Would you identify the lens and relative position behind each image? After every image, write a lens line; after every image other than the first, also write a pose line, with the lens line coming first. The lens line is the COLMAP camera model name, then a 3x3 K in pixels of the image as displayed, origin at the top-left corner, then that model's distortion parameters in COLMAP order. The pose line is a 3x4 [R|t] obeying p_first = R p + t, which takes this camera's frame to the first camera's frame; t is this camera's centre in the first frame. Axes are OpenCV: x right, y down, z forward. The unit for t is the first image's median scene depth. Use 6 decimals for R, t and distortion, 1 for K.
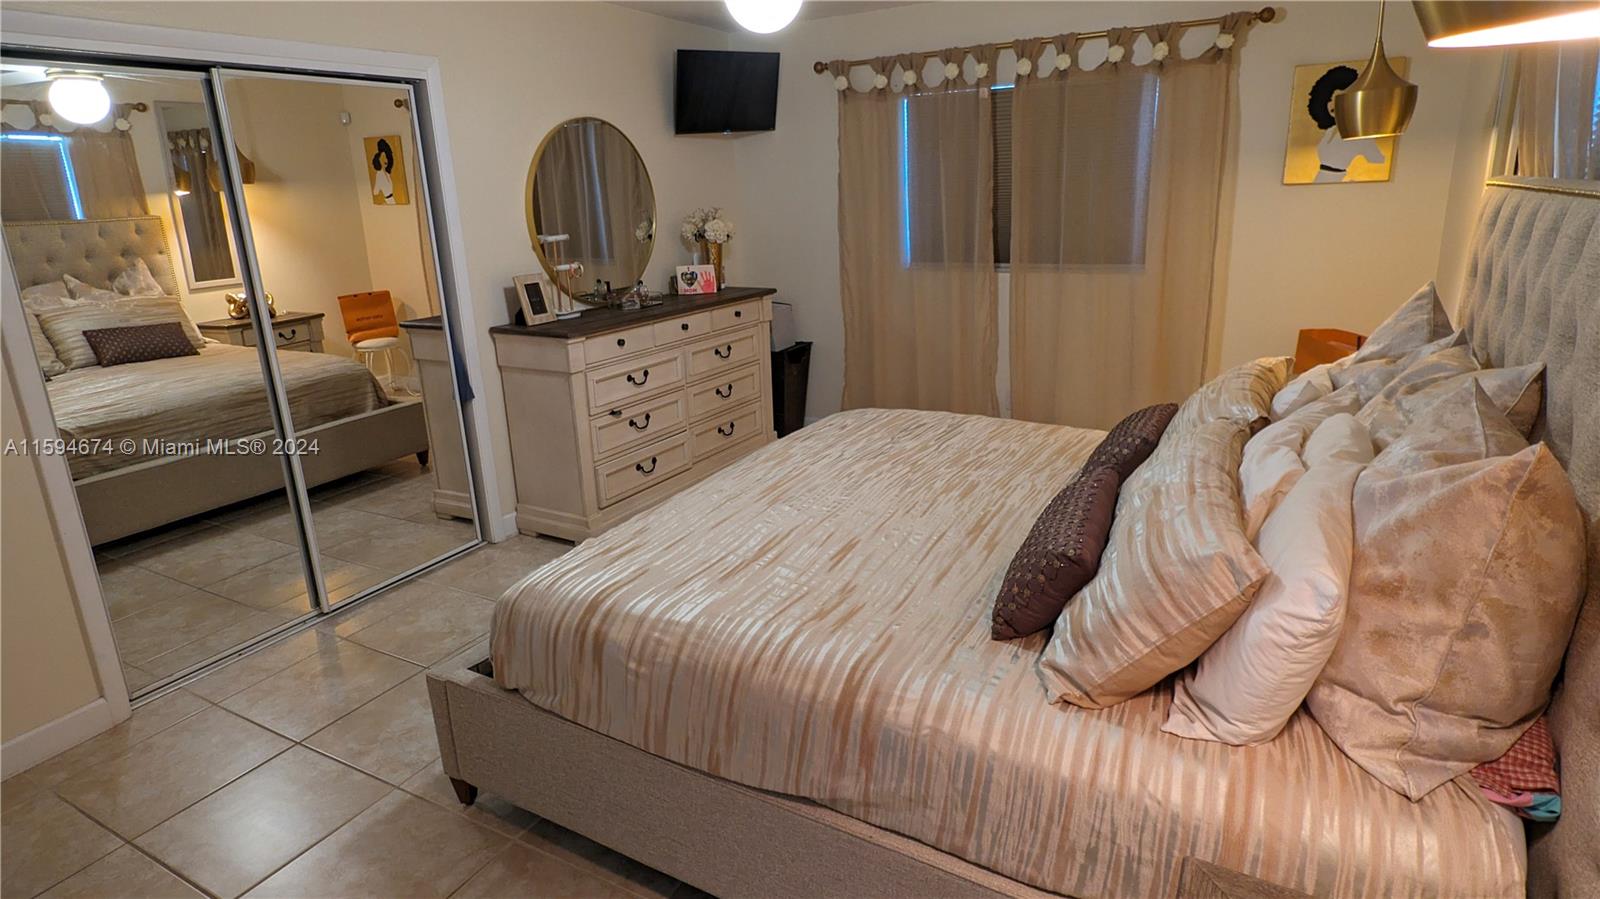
lens RADIAL K [[859.4, 0, 801.0], [0, 859.4, 438.4], [0, 0, 1]] dist [0.007157, 0.000354]
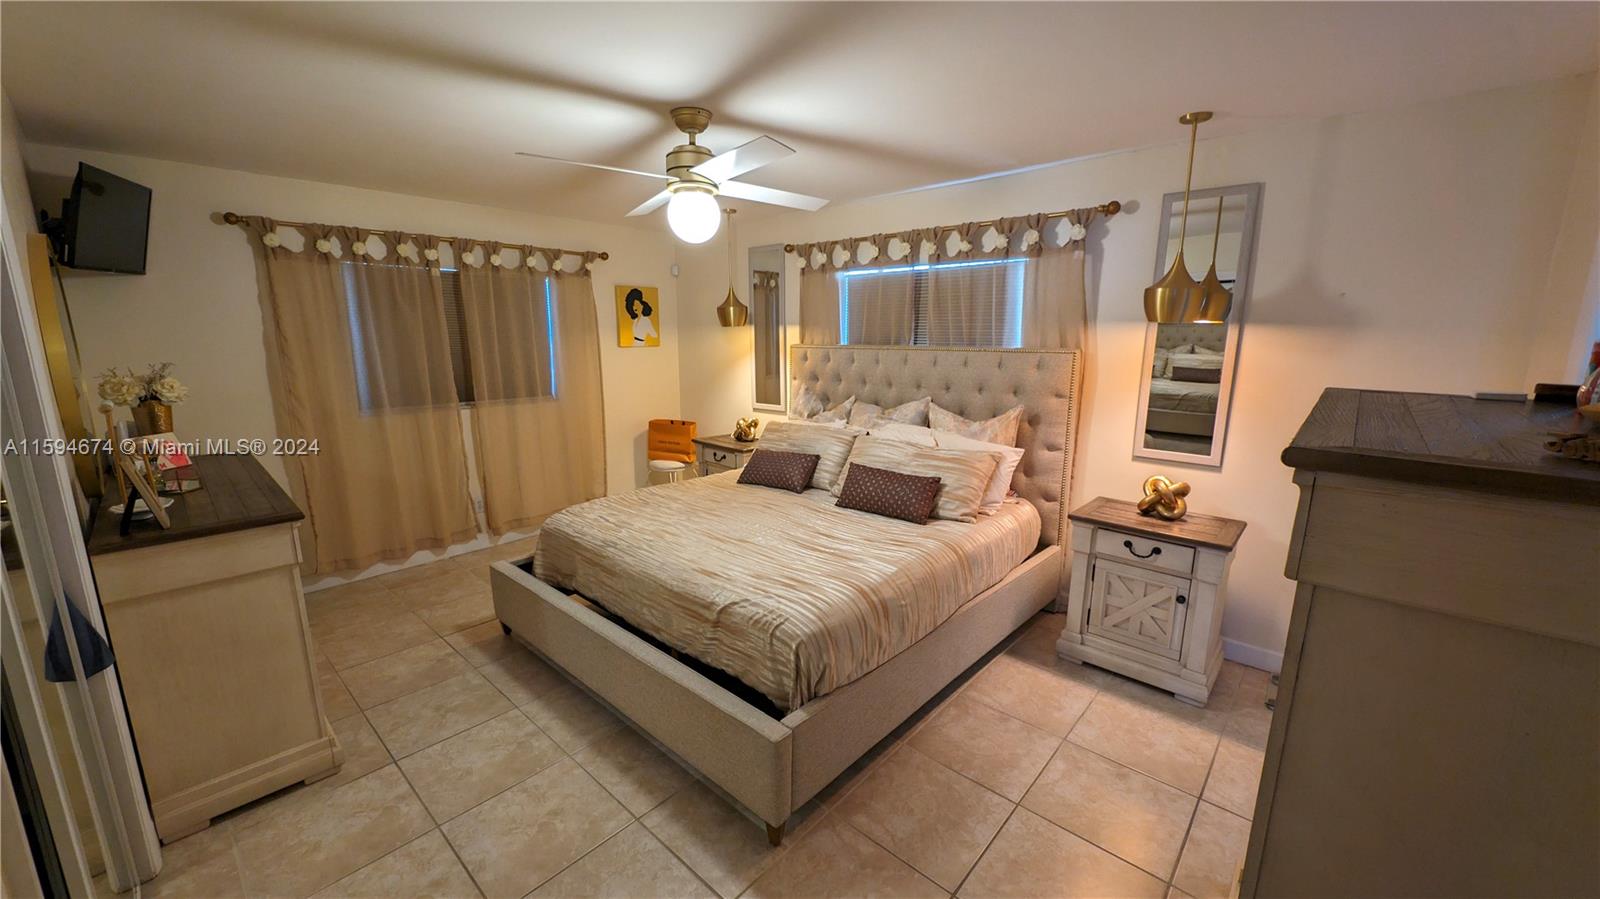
lens RADIAL K [[598.8, 0, 803.9], [0, 598.8, 455.4], [0, 0, 1]] dist [-0.005843, -0.000104]
pose [[0.215327, -0.159666, 0.963401, -0.836539], [0.266792, 0.958630, 0.099245, -0.124114], [-0.939391, 0.235658, 0.249017, 0.487167]]
